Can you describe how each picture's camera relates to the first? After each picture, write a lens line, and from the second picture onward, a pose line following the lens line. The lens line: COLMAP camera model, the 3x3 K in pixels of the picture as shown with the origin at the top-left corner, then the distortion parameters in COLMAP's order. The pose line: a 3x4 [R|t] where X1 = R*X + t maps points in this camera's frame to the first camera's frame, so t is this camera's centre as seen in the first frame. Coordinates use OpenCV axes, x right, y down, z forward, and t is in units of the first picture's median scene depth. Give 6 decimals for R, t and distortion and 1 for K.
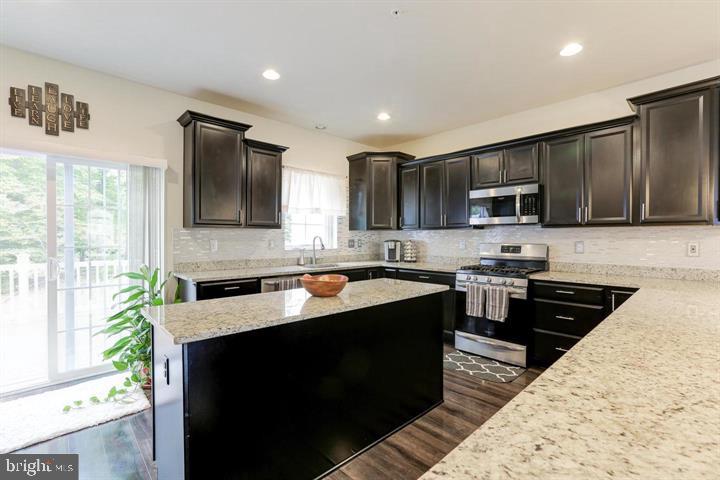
lens RADIAL K [[325.1, 0, 355.9], [0, 325.1, 240.7], [0, 0, 1]] dist [-0.001748, 0.000635]
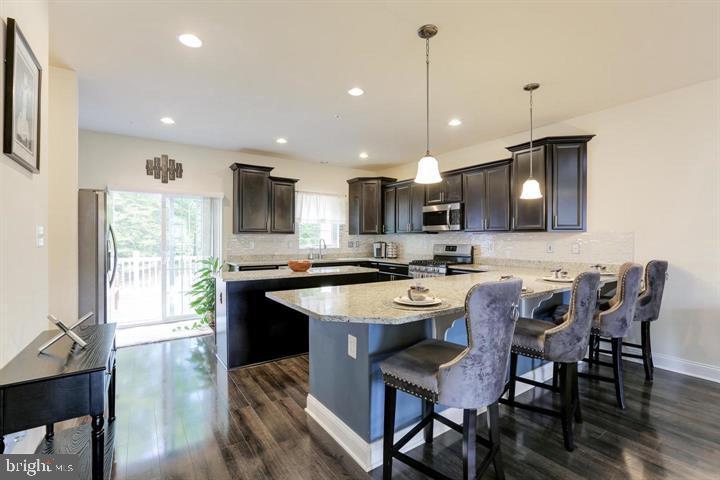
lens RADIAL K [[334.2, 0, 350.2], [0, 334.2, 242.2], [0, 0, 1]] dist [-0.000724, 0.000095]
pose [[0.984877, 0.002315, -0.173239, 0.321657], [-0.002915, 0.999991, -0.003210, 0.005728], [0.173230, 0.003667, 0.984875, -0.518786]]
